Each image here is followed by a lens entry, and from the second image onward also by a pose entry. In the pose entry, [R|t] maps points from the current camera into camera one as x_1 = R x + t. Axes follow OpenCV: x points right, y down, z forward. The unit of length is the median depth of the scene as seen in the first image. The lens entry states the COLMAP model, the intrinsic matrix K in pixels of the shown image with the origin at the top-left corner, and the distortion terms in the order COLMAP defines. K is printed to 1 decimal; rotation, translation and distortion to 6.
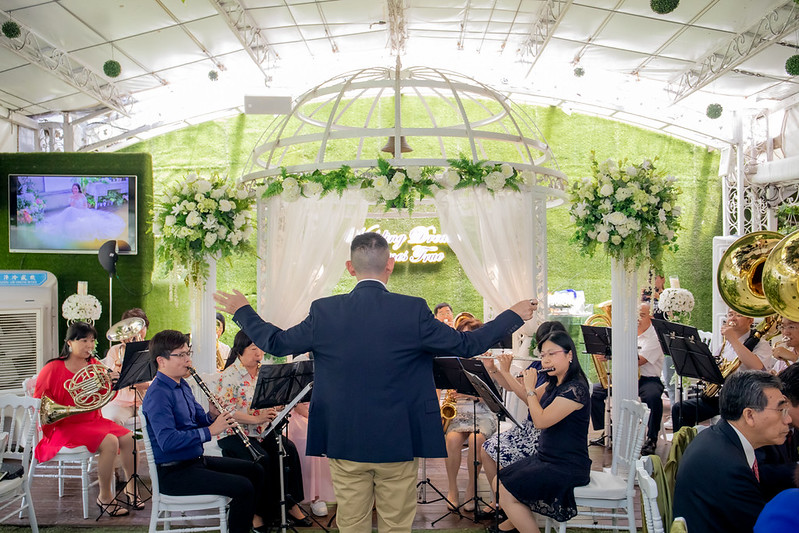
lens RADIAL K [[1359.0, 0, 399.5], [0, 1359.0, 266.5], [0, 0, 1]] dist [0.028504, 0.189688]
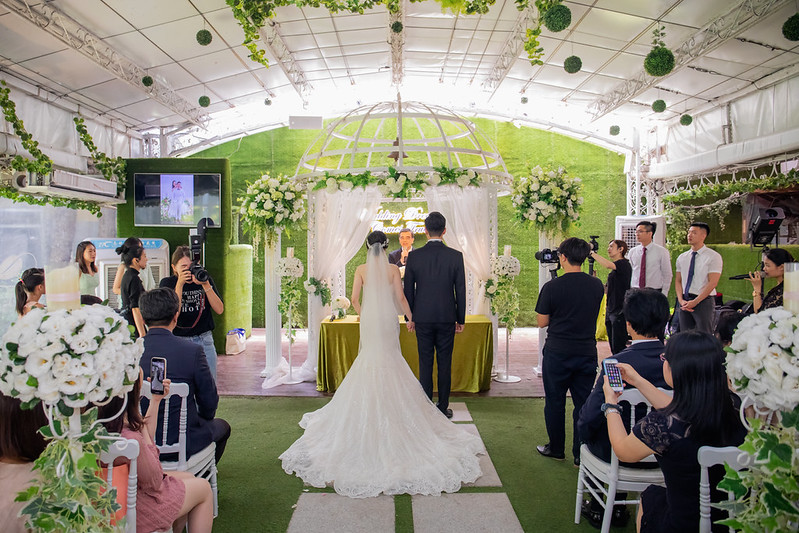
lens RADIAL K [[1359.0, 0, 399.5], [0, 1359.0, 266.5], [0, 0, 1]] dist [0.028504, 0.189688]
pose [[0.999874, 0.001823, 0.015765, -0.026499], [-0.002118, 0.999823, 0.018709, 0.006032], [-0.015729, -0.018740, 0.999701, -0.539458]]
